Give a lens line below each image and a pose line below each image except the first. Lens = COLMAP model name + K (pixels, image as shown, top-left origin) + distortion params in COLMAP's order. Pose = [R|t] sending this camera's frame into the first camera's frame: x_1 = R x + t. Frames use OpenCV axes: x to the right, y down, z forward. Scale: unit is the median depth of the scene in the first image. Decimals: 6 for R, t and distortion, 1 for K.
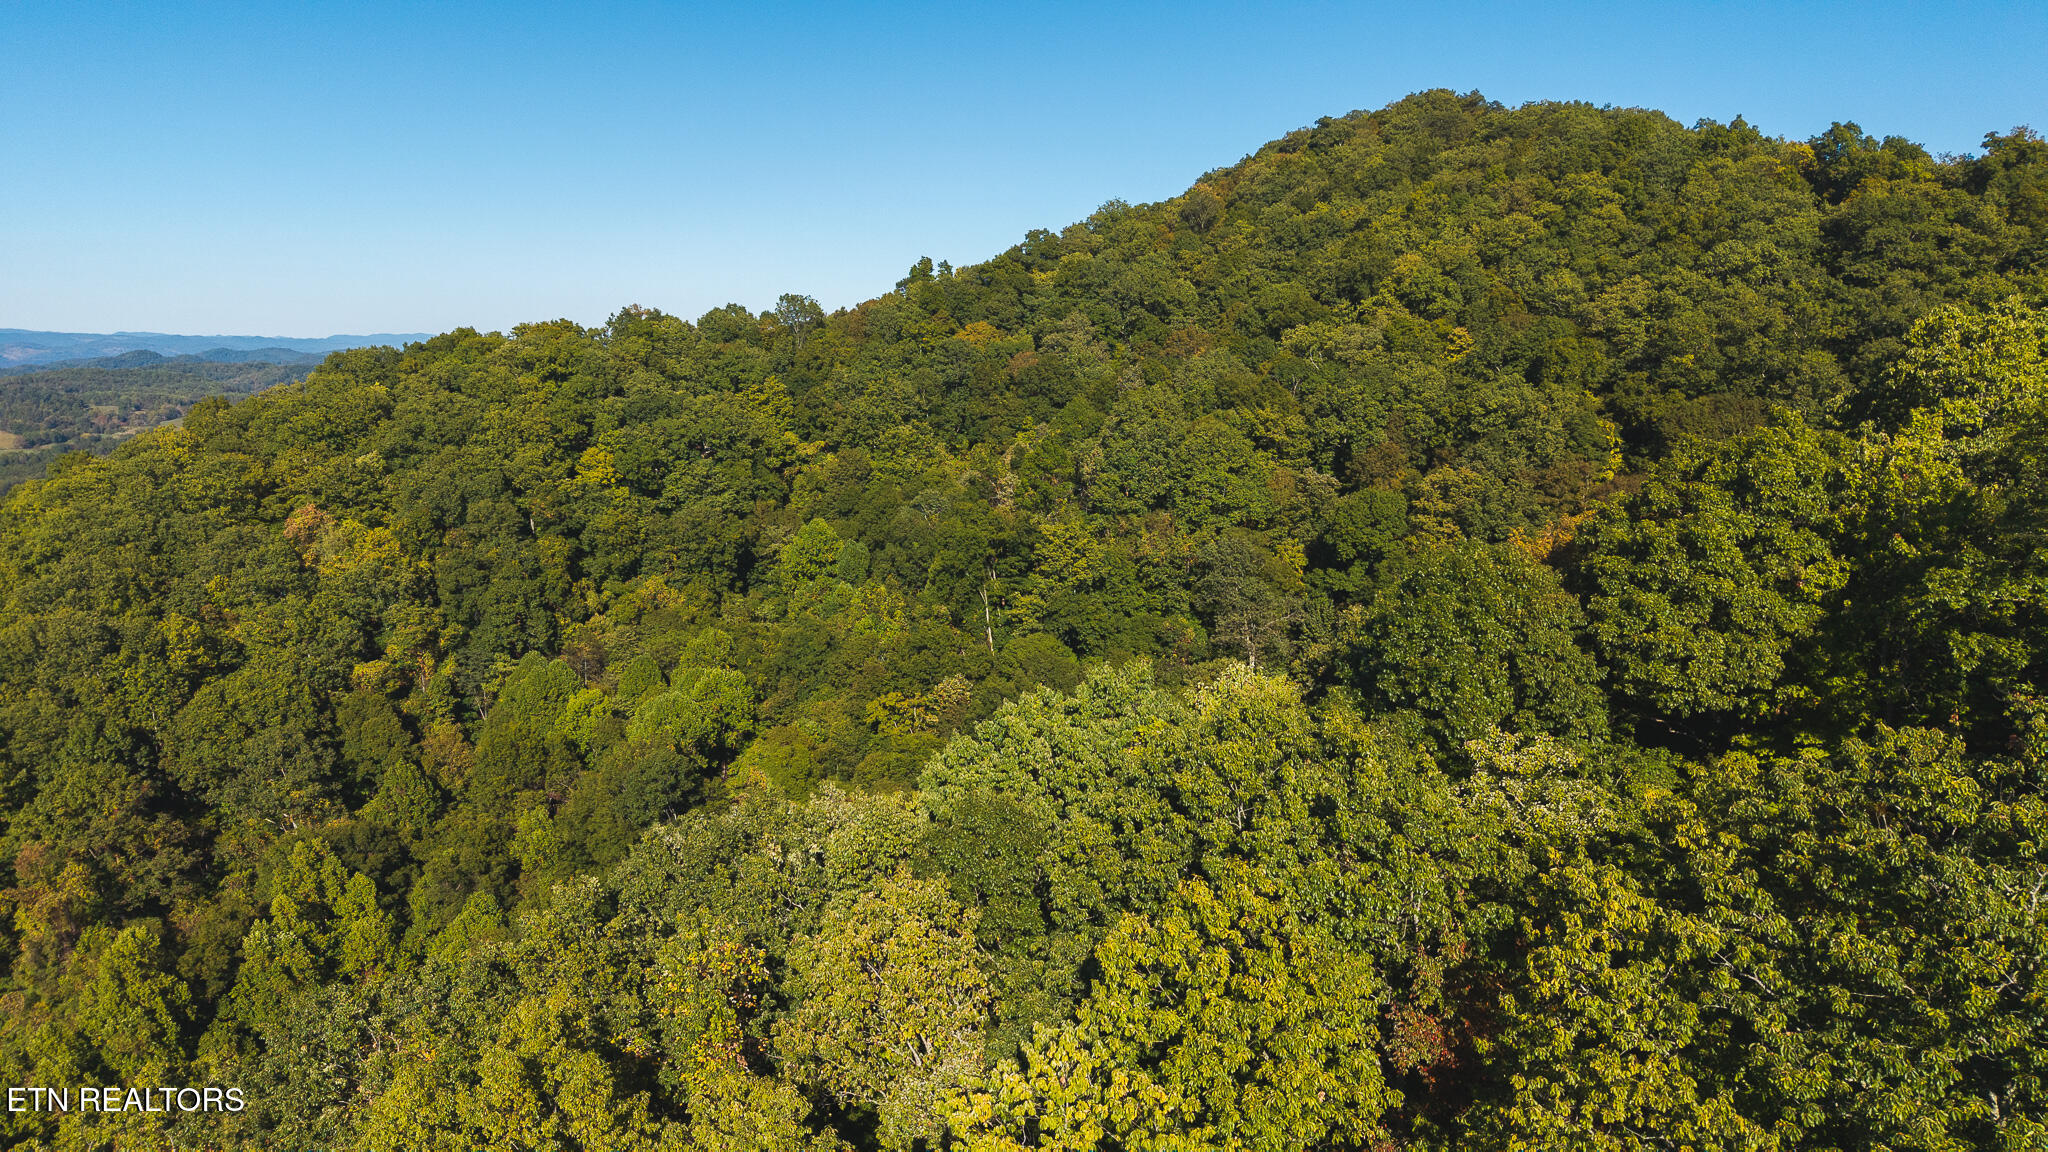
lens RADIAL K [[1415.0, 0, 1024.0], [0, 1415.0, 576.0], [0, 0, 1]] dist [0.024460, -0.006900]
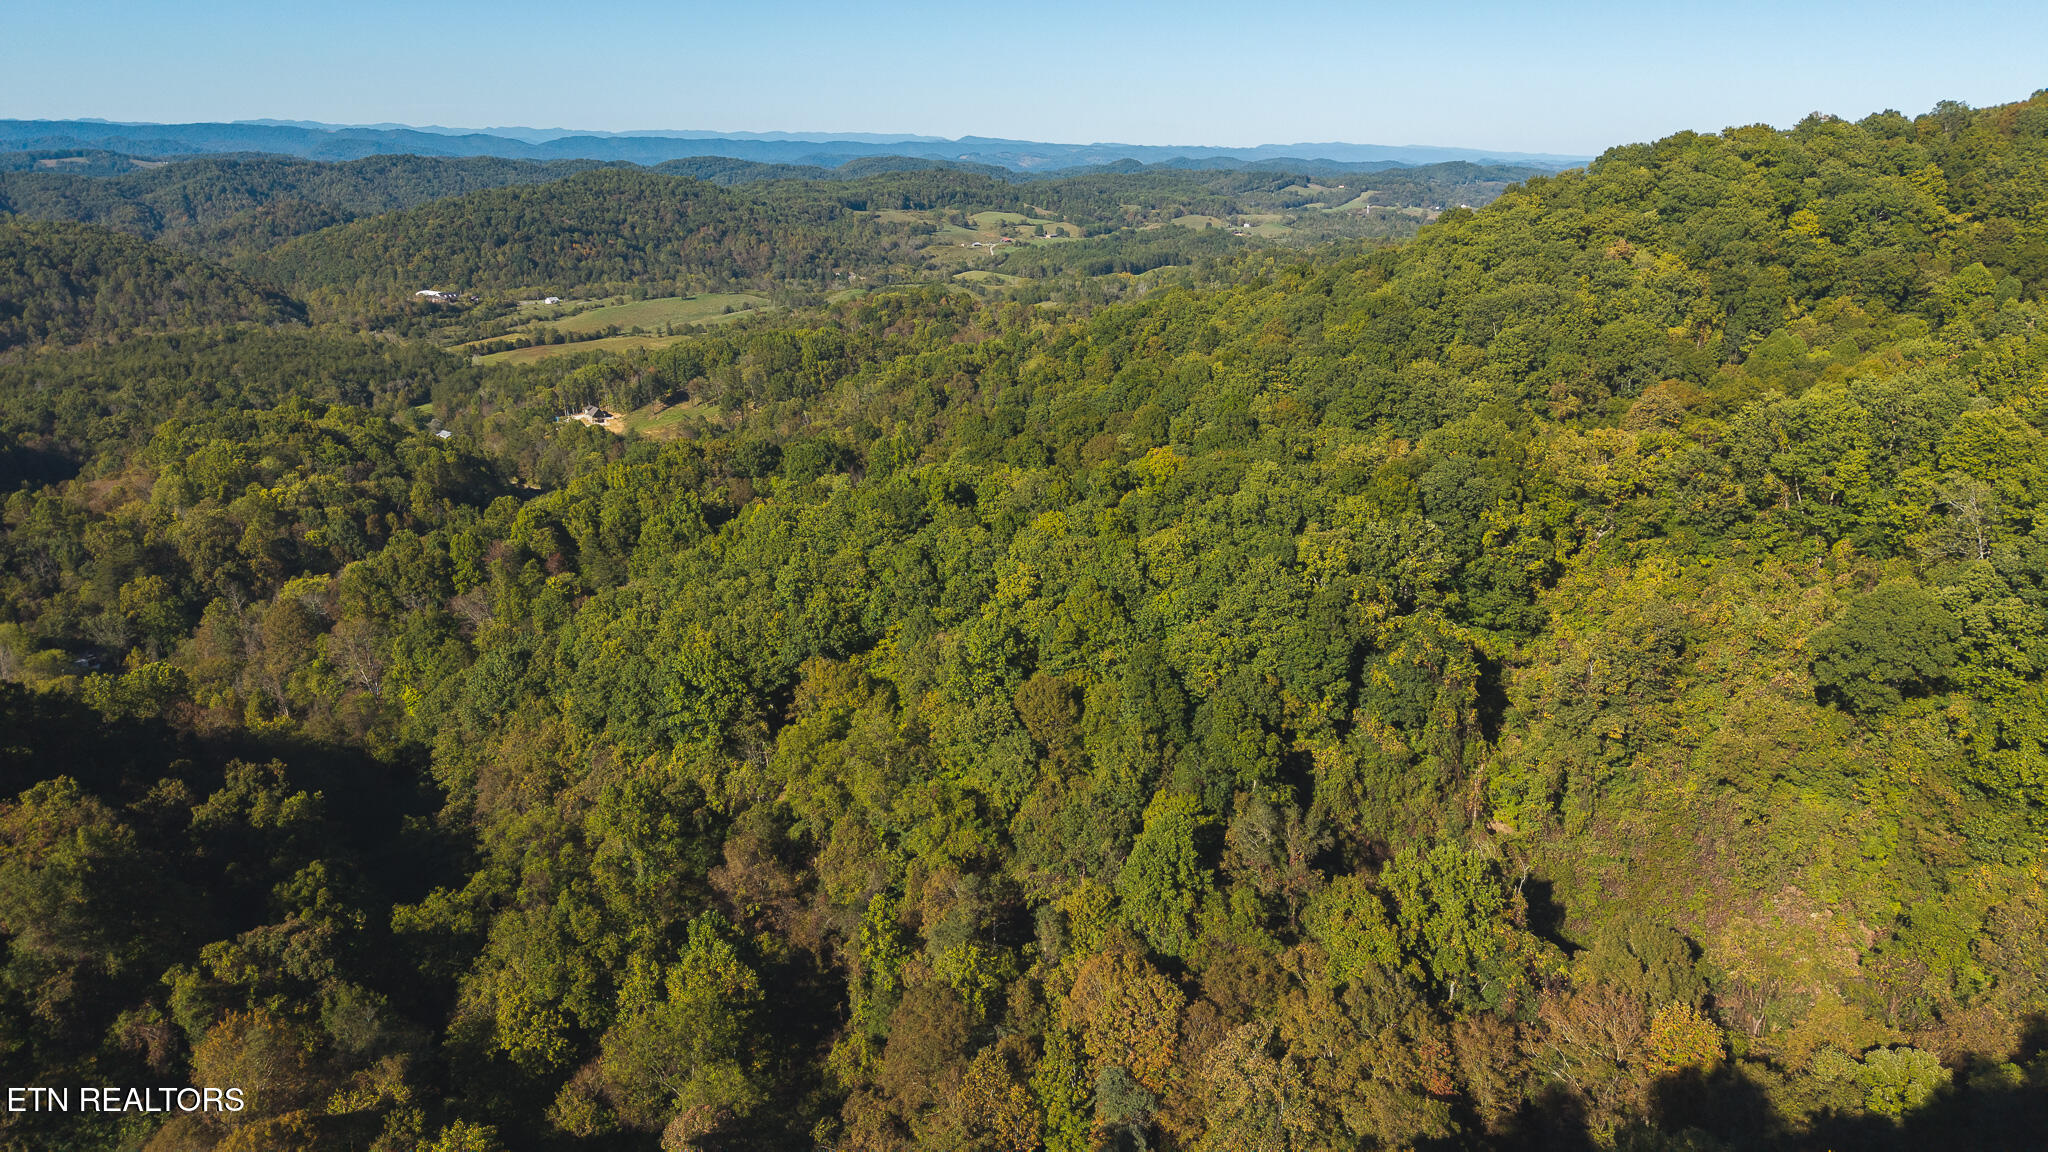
lens RADIAL K [[1415.0, 0, 1024.0], [0, 1415.0, 576.0], [0, 0, 1]] dist [0.024460, -0.006900]
pose [[0.823561, 0.164298, -0.542911, -0.095520], [-0.094070, 0.983439, 0.154915, 0.129304], [0.559372, -0.076510, 0.825378, -0.716302]]
